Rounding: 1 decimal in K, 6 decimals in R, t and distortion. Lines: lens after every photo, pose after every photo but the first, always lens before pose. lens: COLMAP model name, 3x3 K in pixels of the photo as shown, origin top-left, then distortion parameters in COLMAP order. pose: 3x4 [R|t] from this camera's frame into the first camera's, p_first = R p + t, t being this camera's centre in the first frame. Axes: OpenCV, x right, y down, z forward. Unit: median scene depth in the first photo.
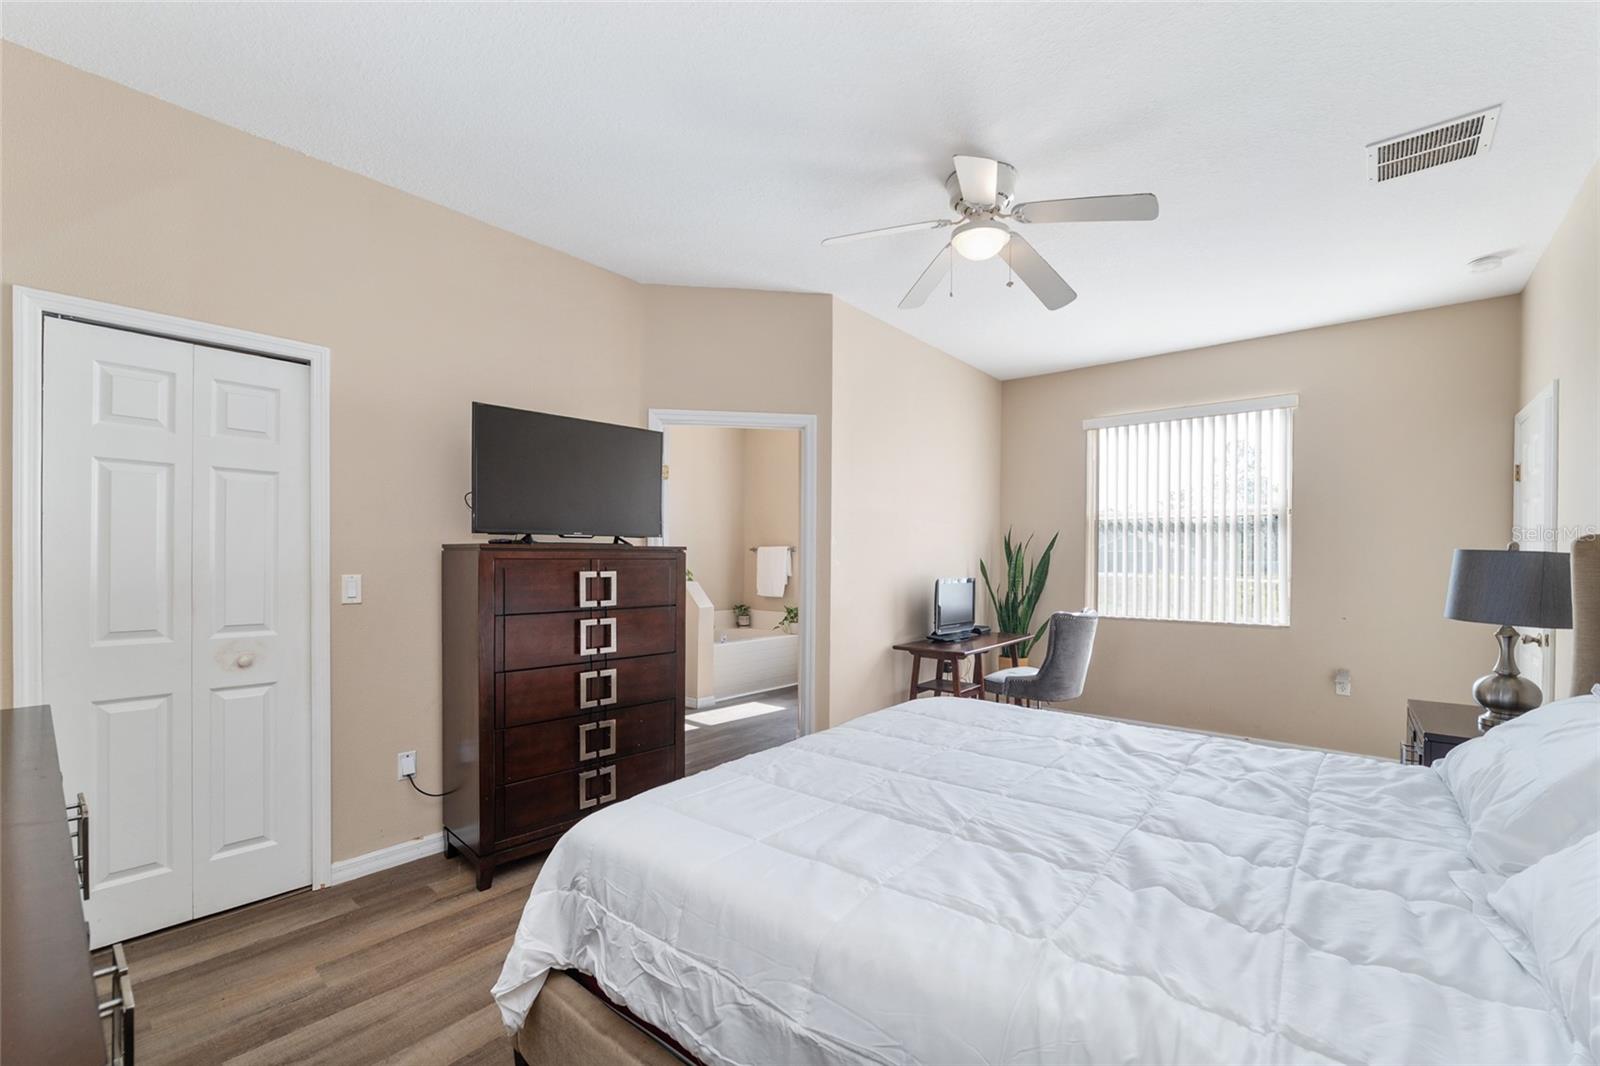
lens RADIAL K [[662.9, 0, 804.9], [0, 662.9, 556.1], [0, 0, 1]] dist [-0.000829, -0.000080]
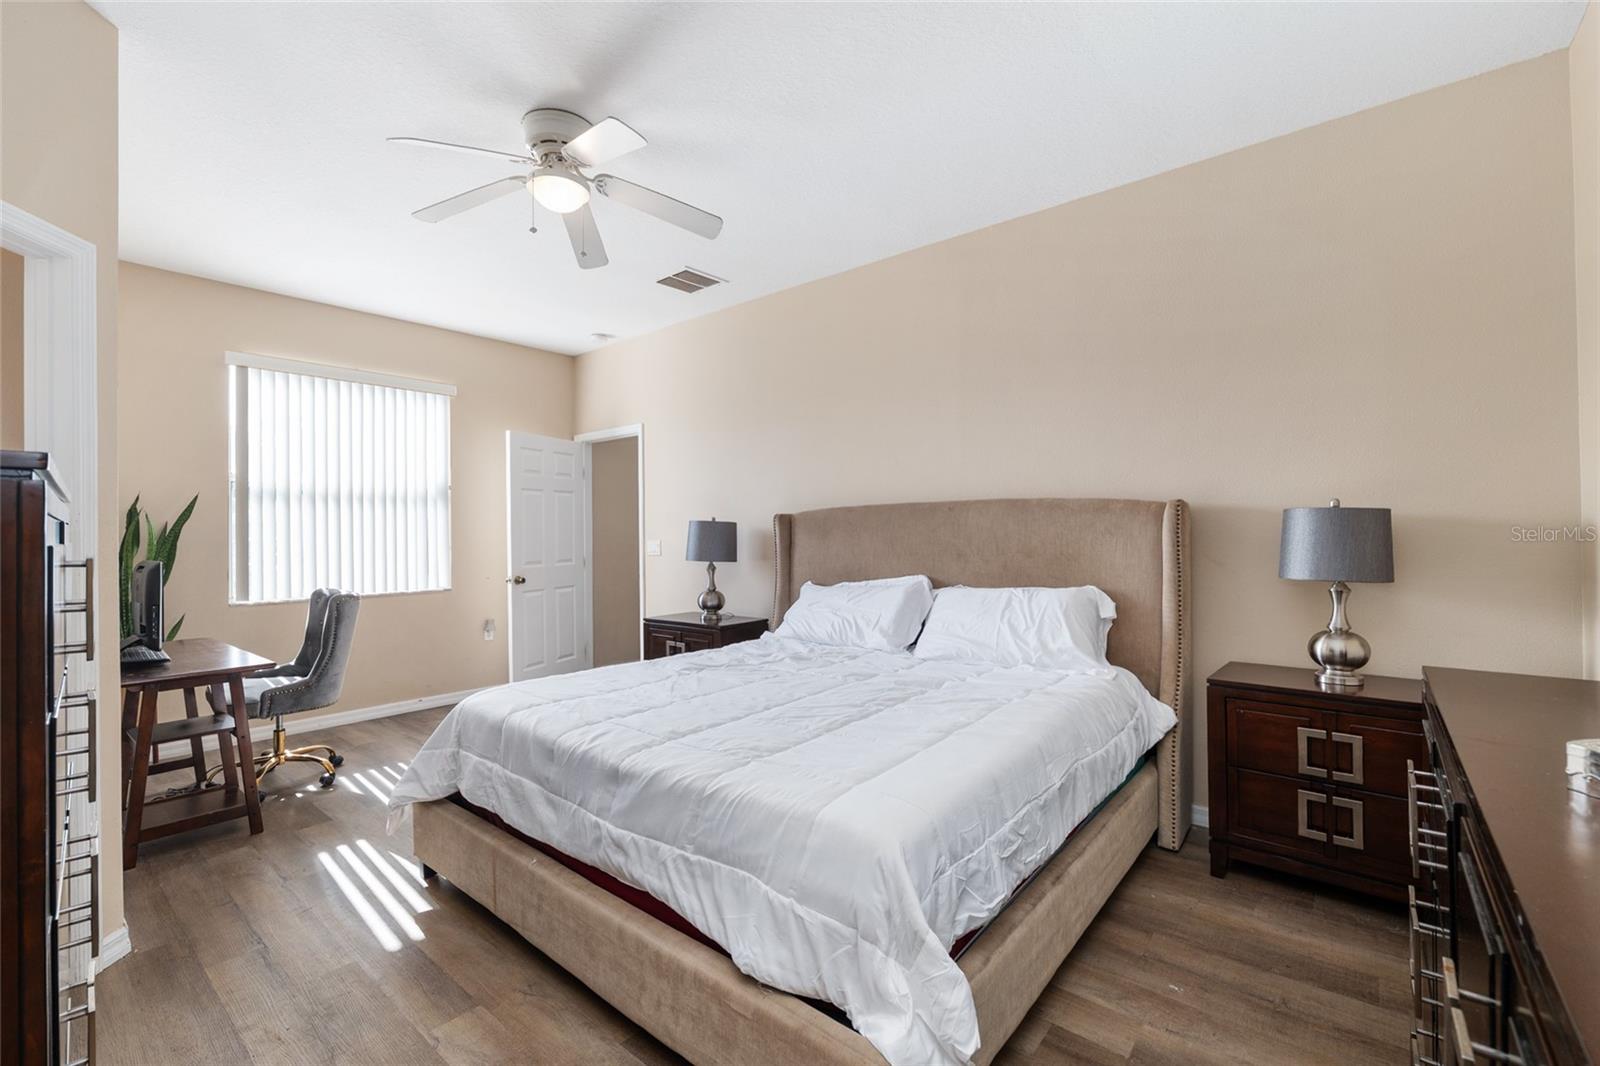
lens RADIAL K [[684.4, 0, 804.2], [0, 684.4, 529.0], [0, 0, 1]] dist [0.000094, -0.000003]
pose [[0.001825, -0.000387, 0.999998, -0.429148], [0.006485, 0.999979, 0.000375, 0.006406], [-0.999977, 0.006485, 0.001827, 0.389830]]
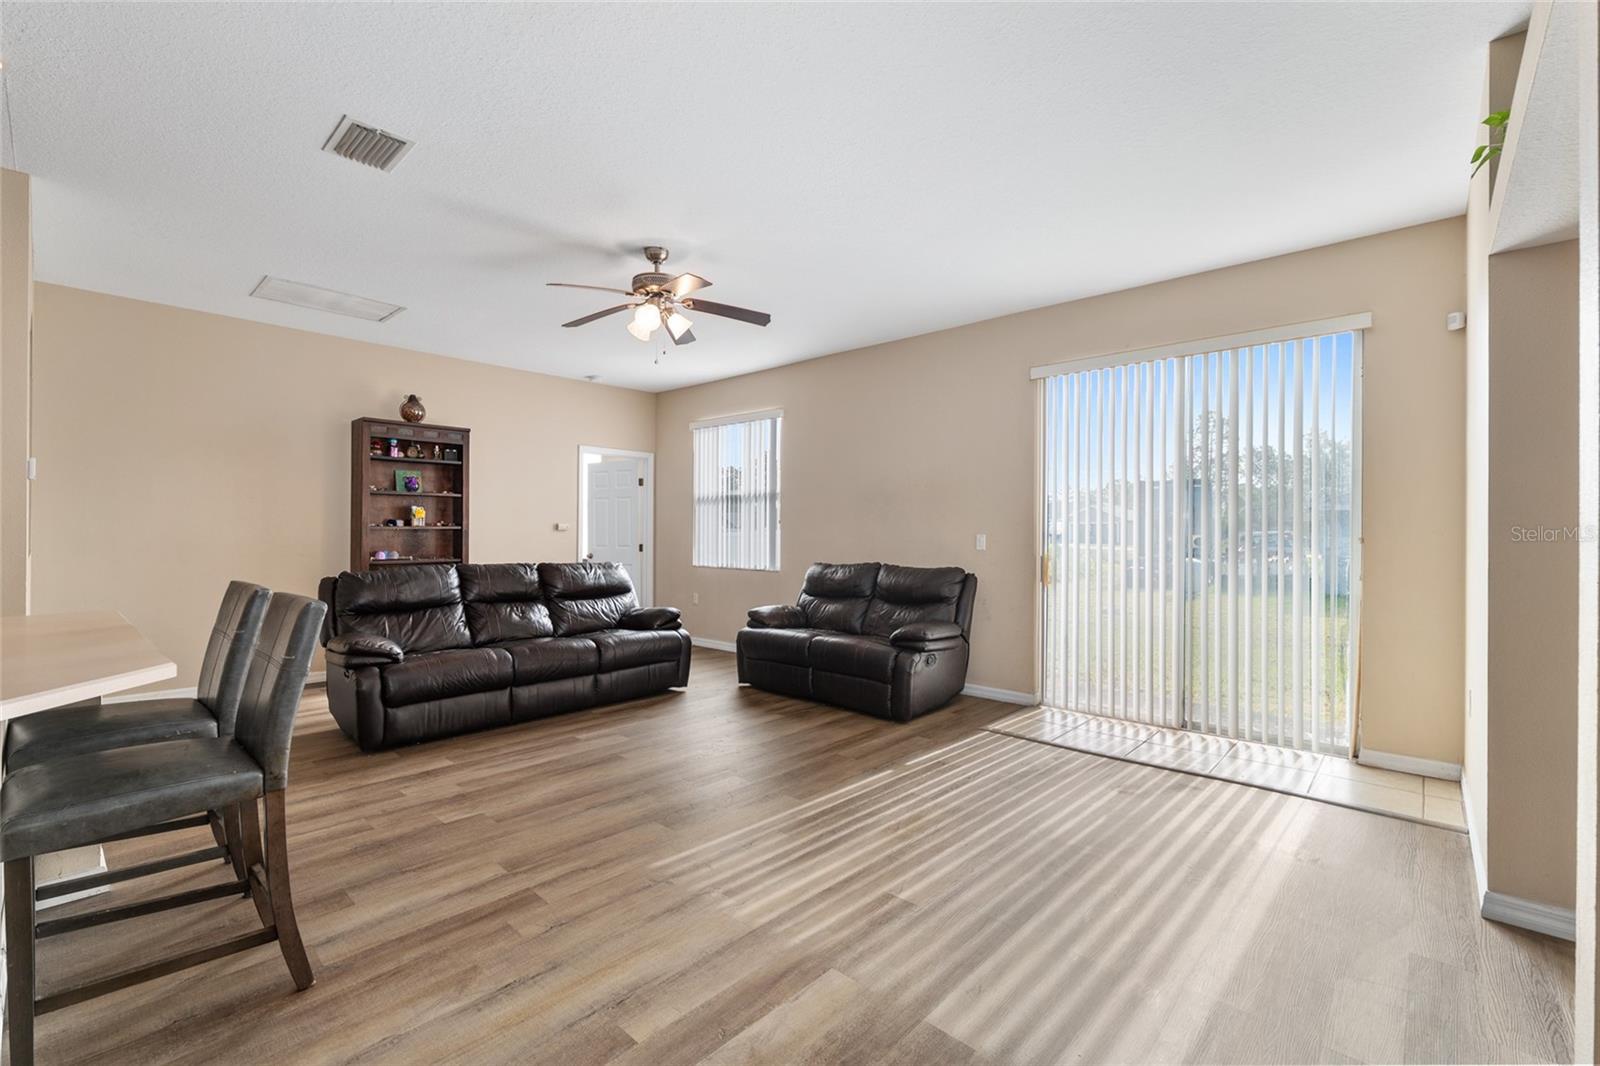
lens RADIAL K [[684.4, 0, 804.2], [0, 684.4, 529.0], [0, 0, 1]] dist [0.000094, -0.000003]
pose [[0.996636, -0.000776, -0.081954, 0.909839], [0.000692, 0.999999, -0.001054, 0.020325], [0.081954, 0.000994, 0.996636, -0.465718]]
